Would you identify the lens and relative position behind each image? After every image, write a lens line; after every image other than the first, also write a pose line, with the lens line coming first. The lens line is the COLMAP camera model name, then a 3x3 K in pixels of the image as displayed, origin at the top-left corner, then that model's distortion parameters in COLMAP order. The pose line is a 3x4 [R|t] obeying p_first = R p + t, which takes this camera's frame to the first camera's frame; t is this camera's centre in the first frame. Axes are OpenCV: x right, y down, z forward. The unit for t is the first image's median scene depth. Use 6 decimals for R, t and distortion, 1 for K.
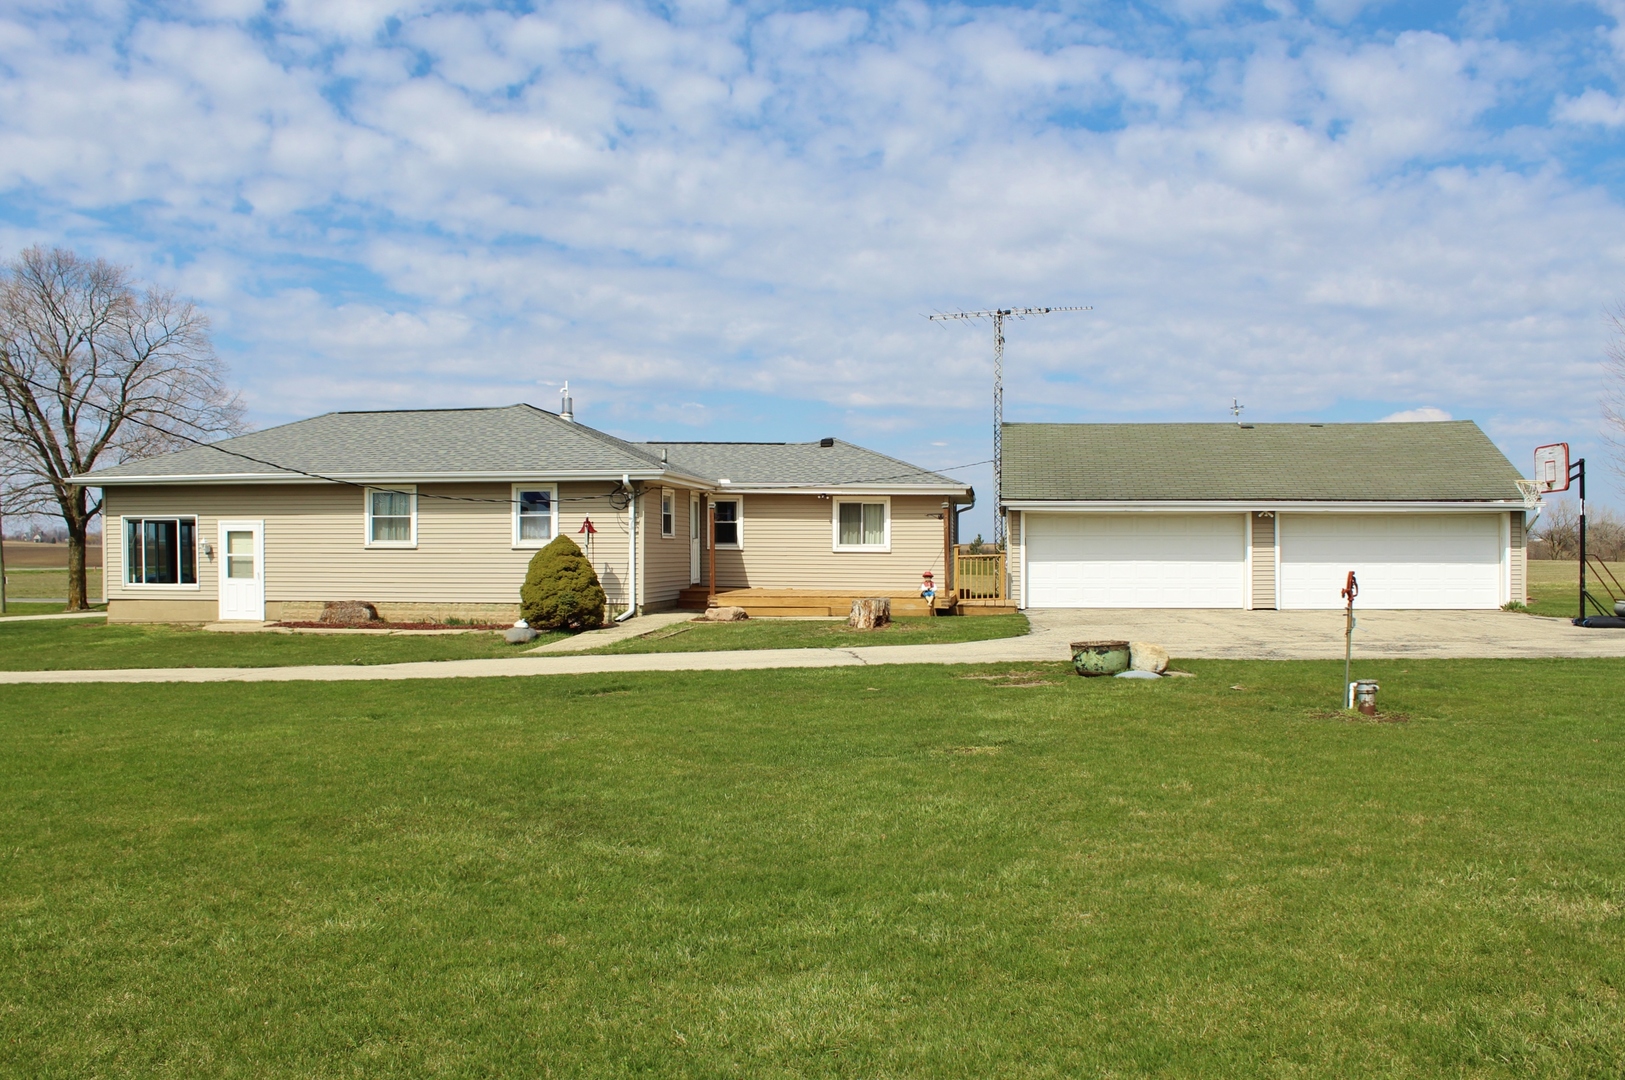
lens RADIAL K [[1354.3, 0, 804.7], [0, 1354.3, 539.6], [0, 0, 1]] dist [-0.146256, 0.066759]
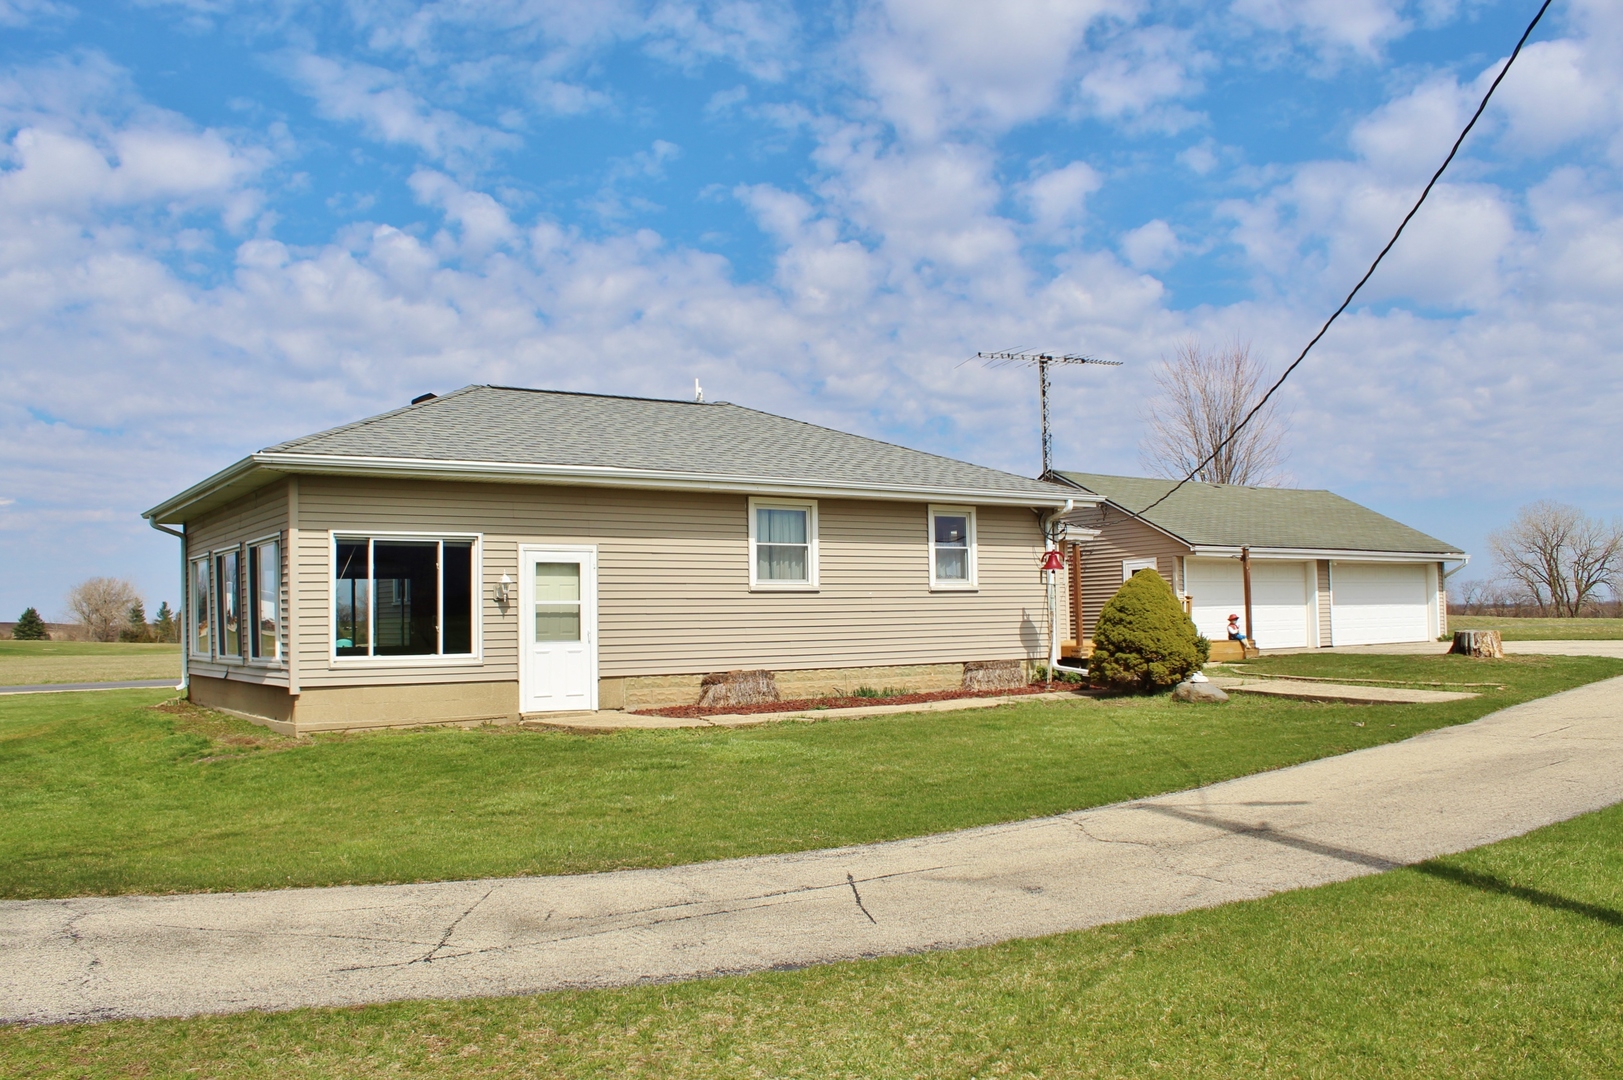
lens RADIAL K [[1352.6, 0, 803.8], [0, 1352.6, 534.8], [0, 0, 1]] dist [-0.146256, 0.066759]
pose [[0.734875, 0.030639, 0.677510, -0.759934], [0.012256, 0.998216, -0.058436, 0.018071], [-0.678091, 0.051247, 0.733189, 0.478818]]
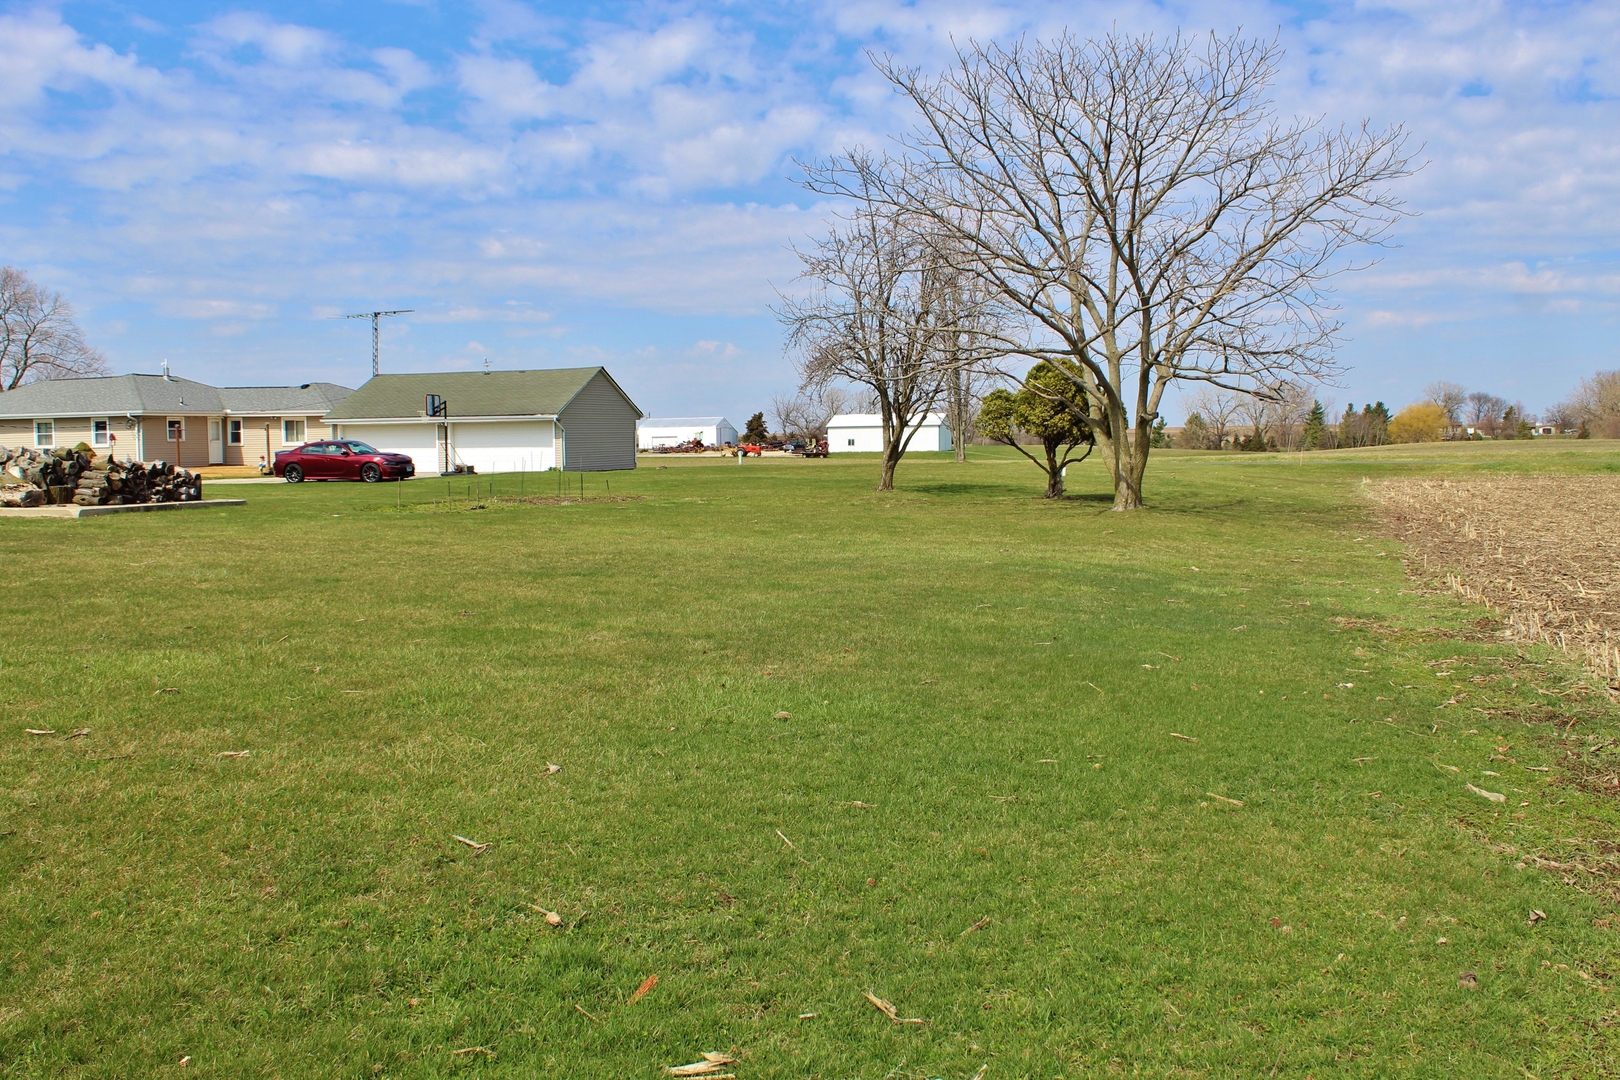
lens RADIAL K [[1570.8, 0, 806.3], [0, 1570.8, 540.4], [0, 0, 1]] dist [-0.084319, 0.000000]
pose [[0.984418, -0.003039, -0.175818, 1.307215], [0.015916, 0.997287, 0.071876, -0.004681], [0.175123, -0.073554, 0.981795, -1.205231]]
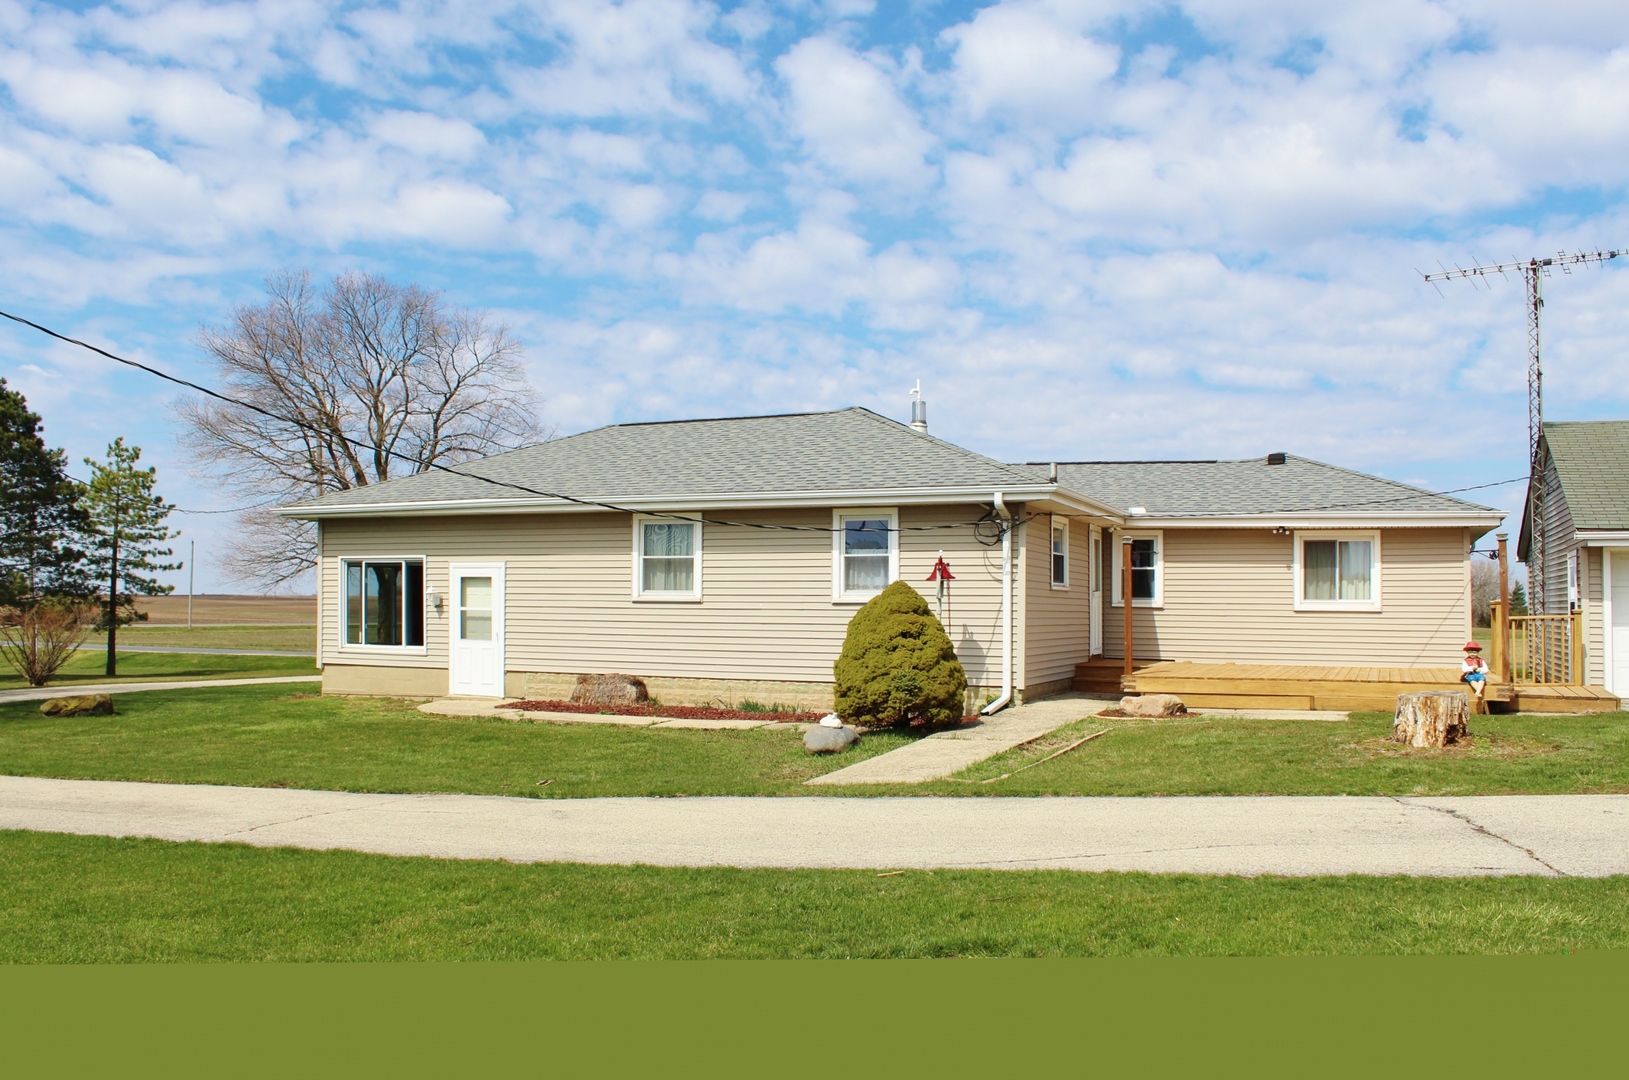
lens RADIAL K [[1357.6, 0, 817.8], [0, 1357.6, 539.7], [0, 0, 1]] dist [-0.146256, 0.066759]
pose [[0.965180, -0.005199, -0.261537, -0.041385], [-0.006430, 0.999029, -0.043588, 0.004519], [0.261509, 0.043752, 0.964209, 0.315754]]
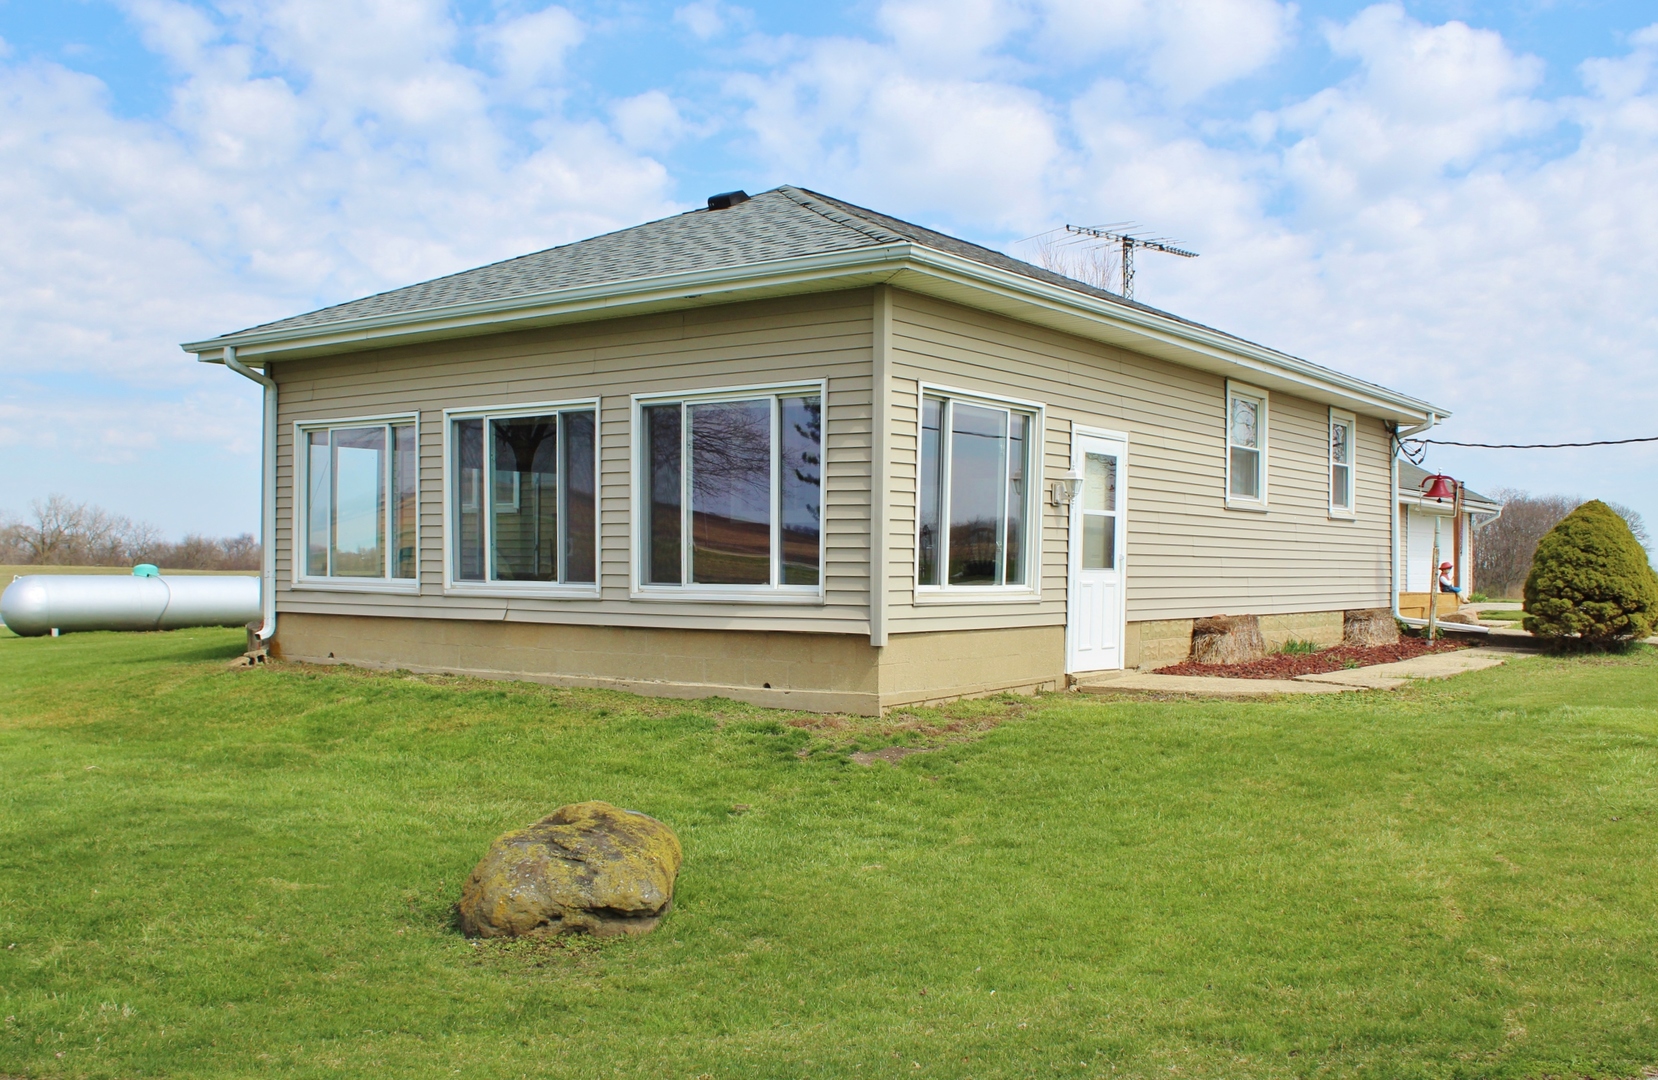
lens RADIAL K [[1666.1, 0, 834.0], [0, 1666.1, 555.7], [0, 0, 1]] dist [-0.097424, 0.000000]
pose [[0.440247, 0.012260, 0.897793, -0.929385], [-0.013597, 0.999883, -0.006987, 0.029760], [-0.897774, -0.009131, 0.440362, 0.848567]]
